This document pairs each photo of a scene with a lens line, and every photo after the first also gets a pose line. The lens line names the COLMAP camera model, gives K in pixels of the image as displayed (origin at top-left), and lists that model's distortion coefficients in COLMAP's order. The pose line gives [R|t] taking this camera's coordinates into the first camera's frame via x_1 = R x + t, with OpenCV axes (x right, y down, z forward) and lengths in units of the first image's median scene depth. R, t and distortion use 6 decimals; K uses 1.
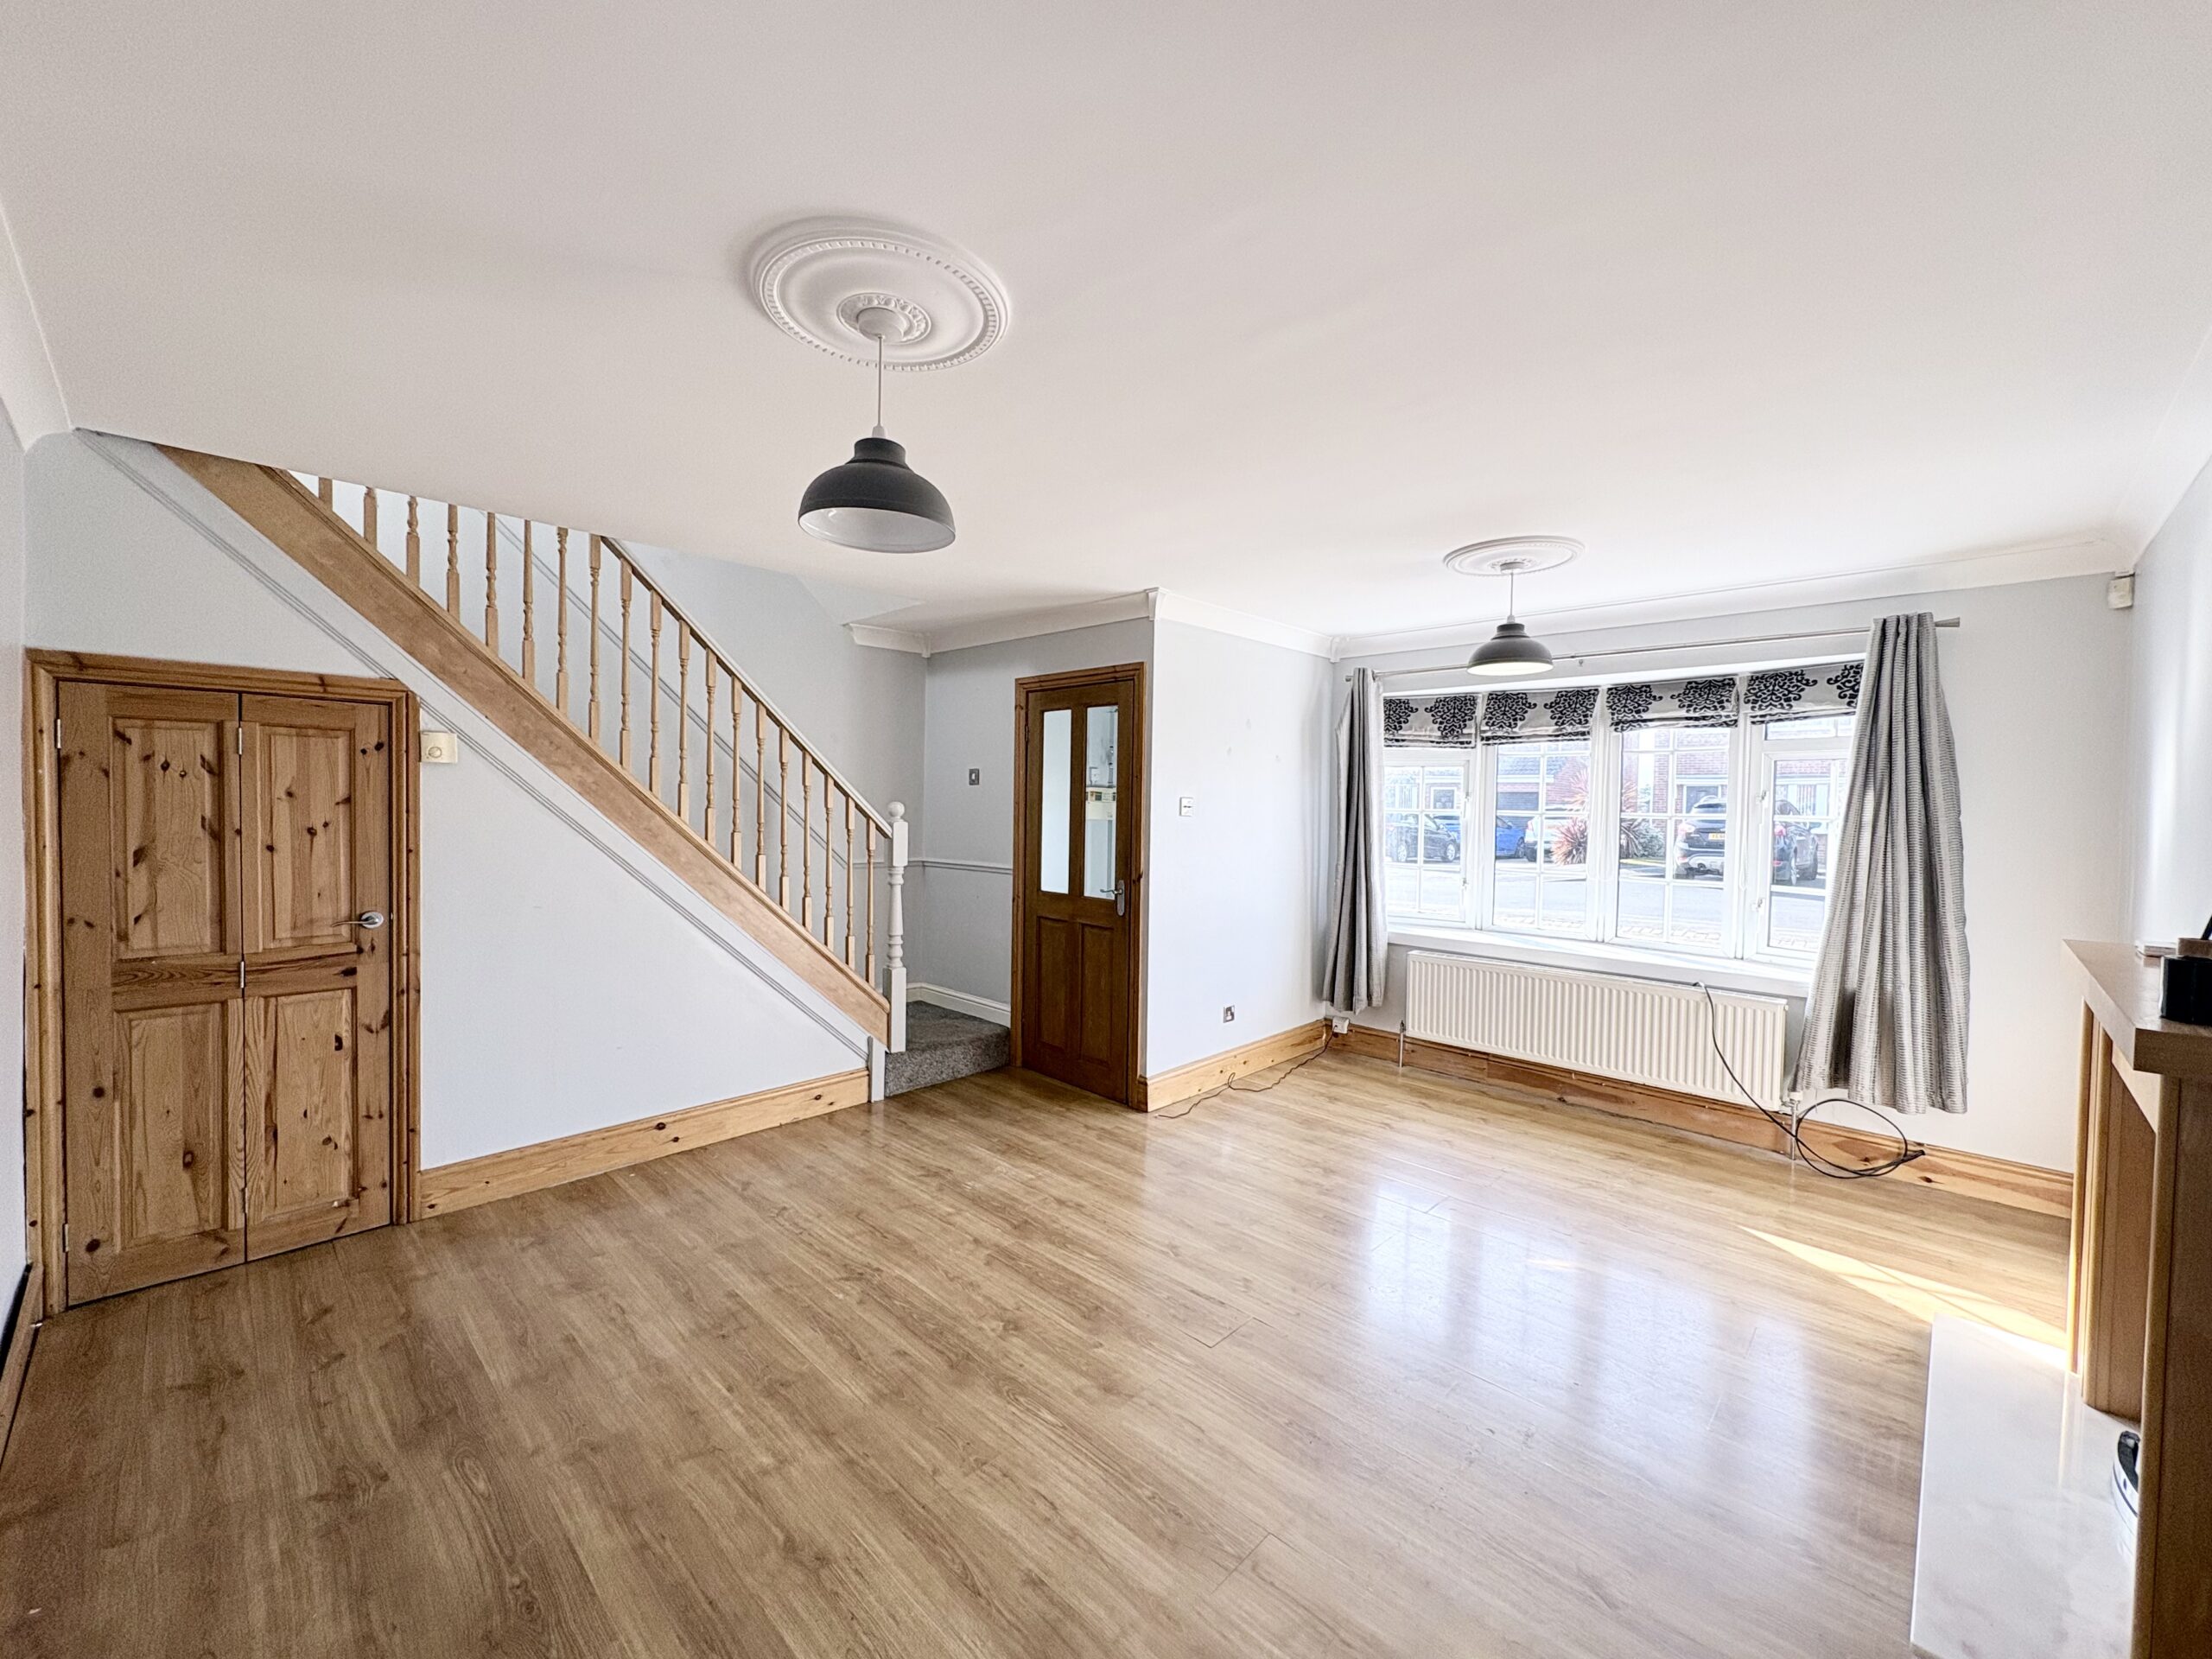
lens RADIAL K [[879.1, 0, 1099.9], [0, 879.1, 825.0], [0, 0, 1]] dist [-0.001094, 0.000690]
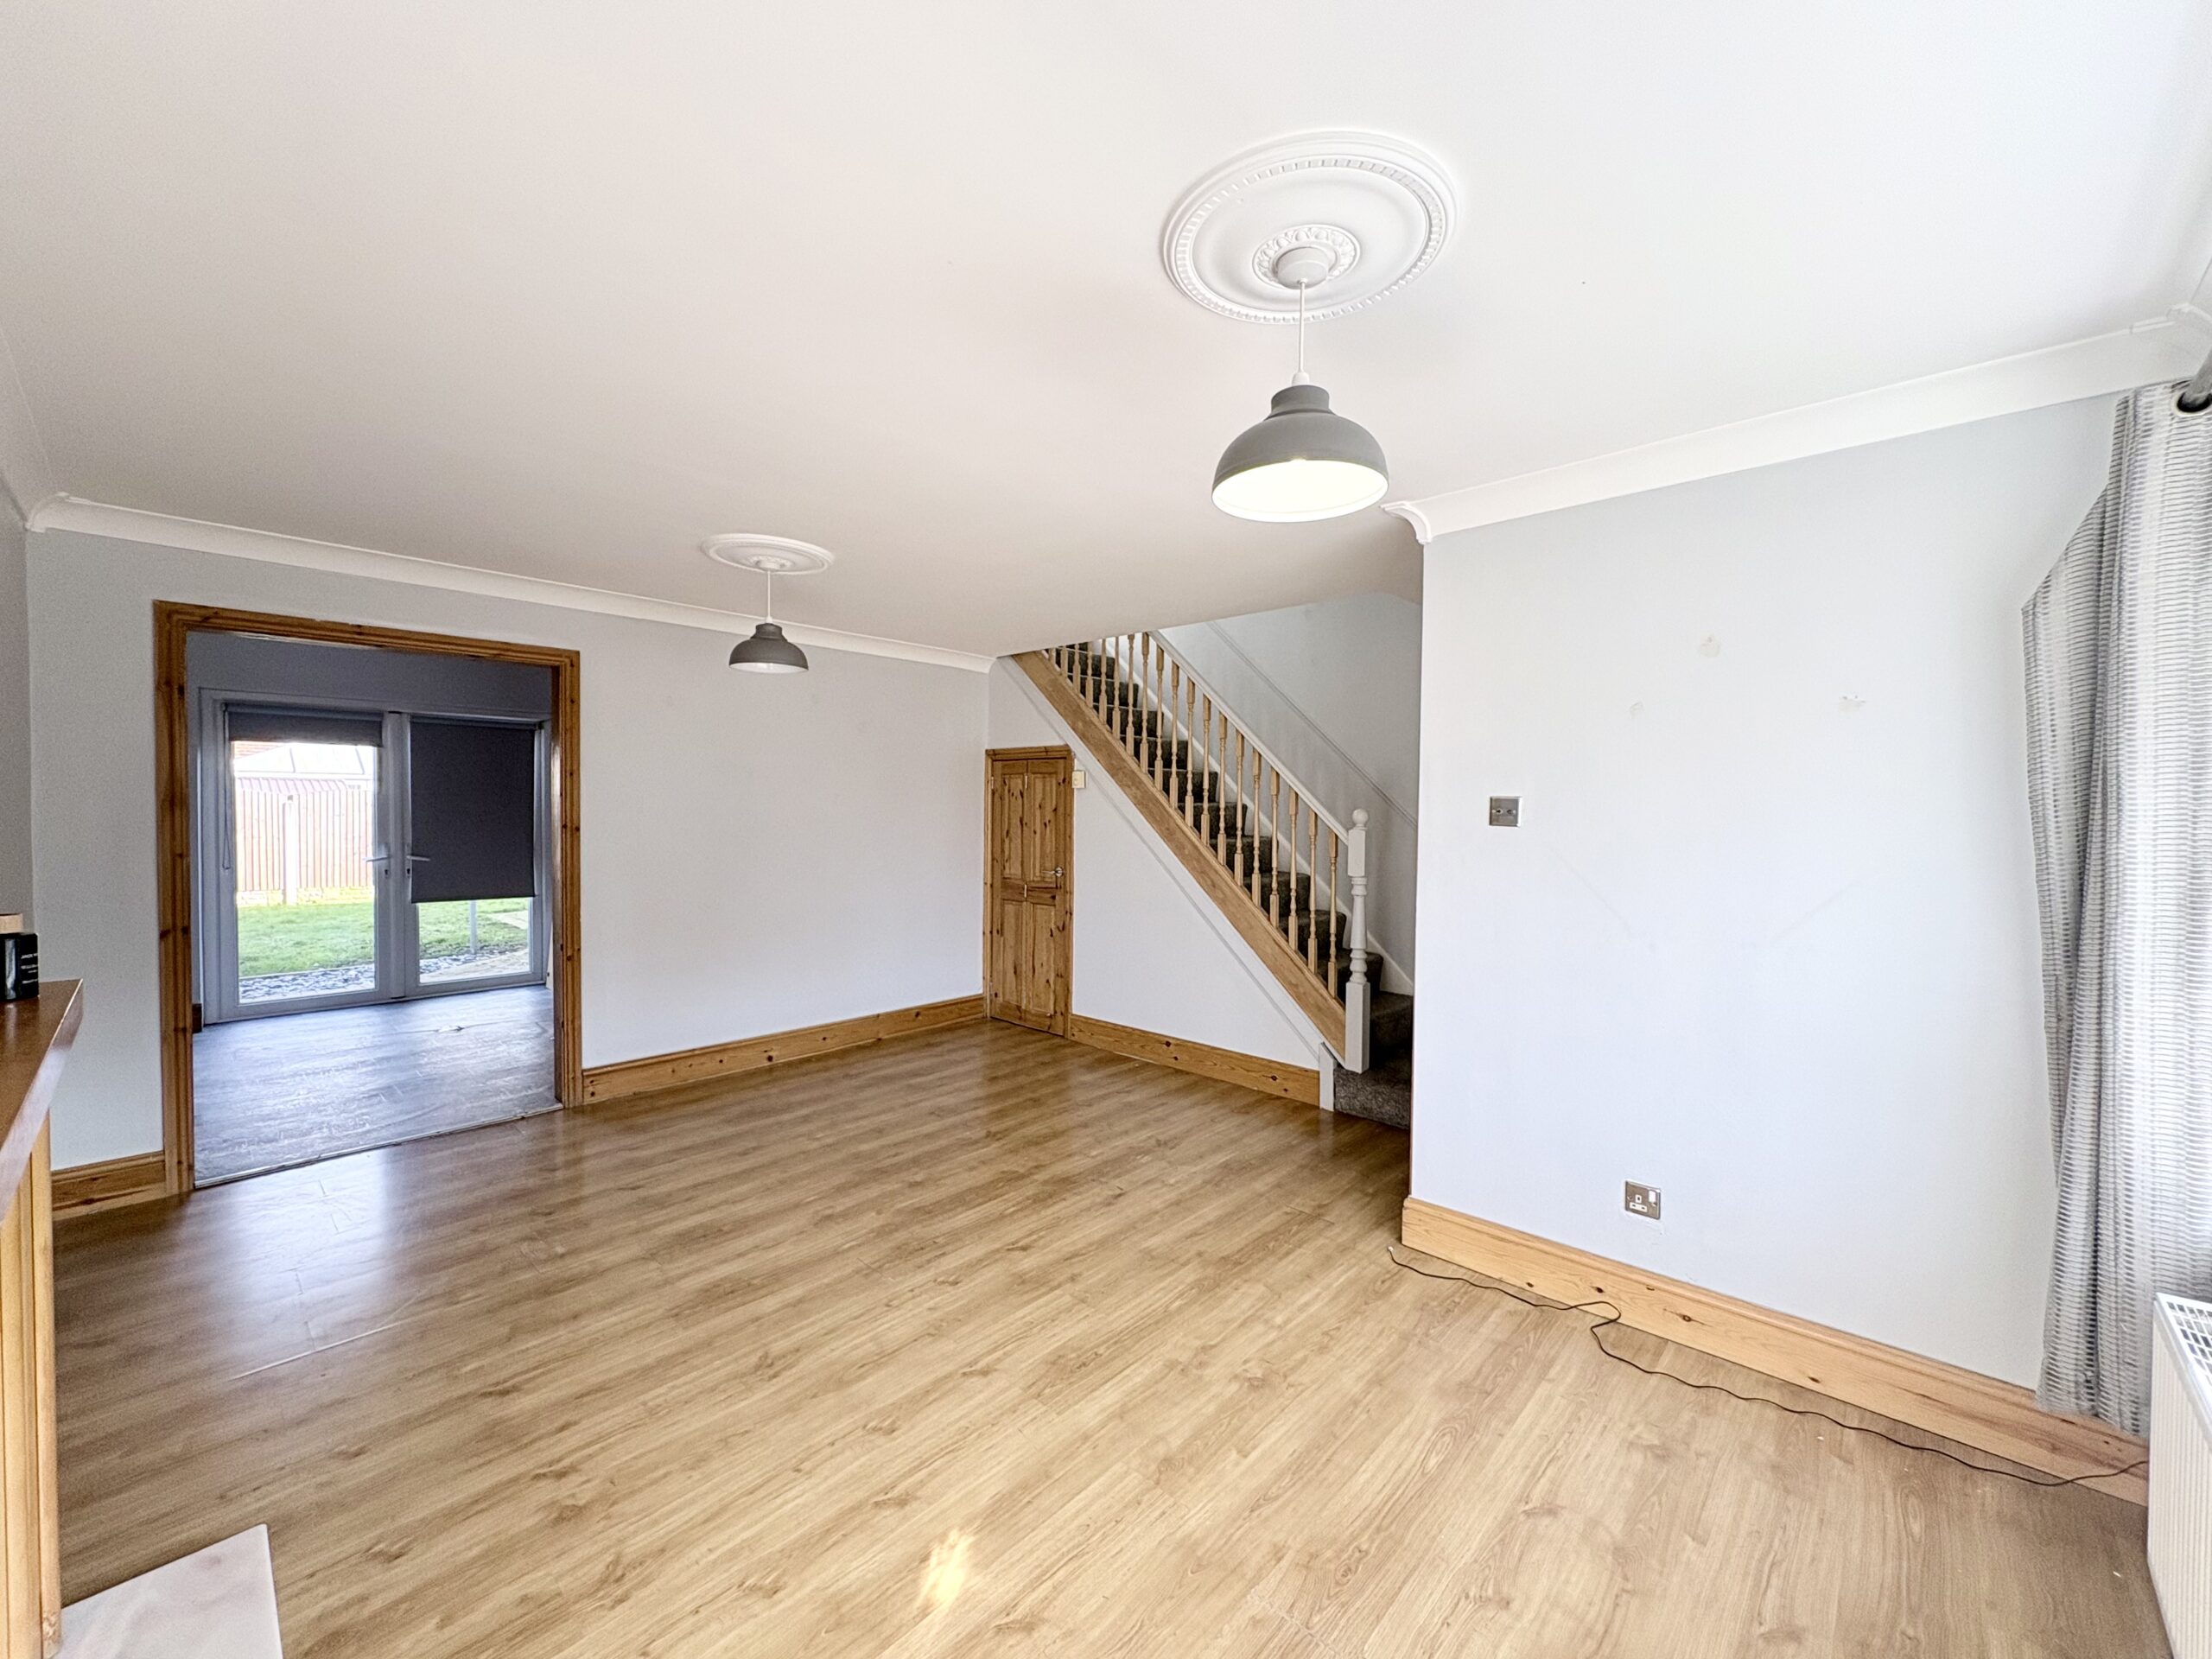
lens RADIAL K [[879.1, 0, 1106.1], [0, 879.1, 832.4], [0, 0, 1]] dist [-0.001094, 0.000690]
pose [[0.022790, 0.016970, -0.999596, 0.855143], [-0.031497, 0.999372, 0.016248, -0.009512], [0.999244, 0.031114, 0.023310, 0.835802]]
